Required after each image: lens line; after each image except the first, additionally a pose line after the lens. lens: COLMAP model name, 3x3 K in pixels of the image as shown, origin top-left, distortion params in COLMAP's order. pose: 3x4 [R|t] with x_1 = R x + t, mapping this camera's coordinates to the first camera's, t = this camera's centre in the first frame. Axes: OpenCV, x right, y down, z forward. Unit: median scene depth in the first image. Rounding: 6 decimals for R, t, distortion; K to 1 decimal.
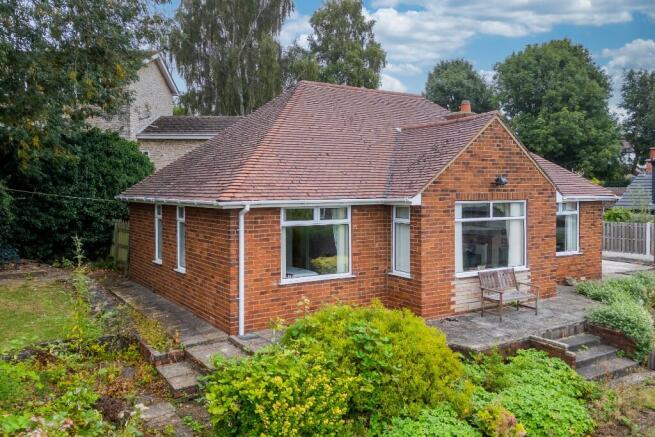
lens RADIAL K [[547.7, 0, 324.4], [0, 547.7, 198.6], [0, 0, 1]] dist [0.090400, -0.097524]
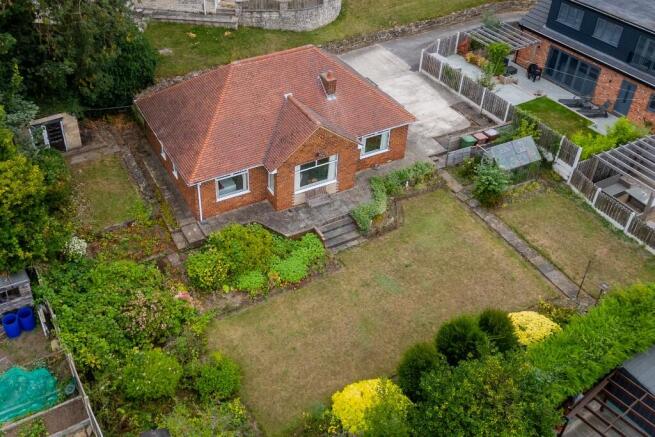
lens RADIAL K [[663.5, 0, 266.2], [0, 663.5, 187.7], [0, 0, 1]] dist [0.132035, -0.003028]
pose [[0.992743, 0.064406, -0.101559, 0.413597], [0.007979, 0.807362, 0.590003, -1.552640], [0.119994, -0.586531, 0.800988, -1.237675]]
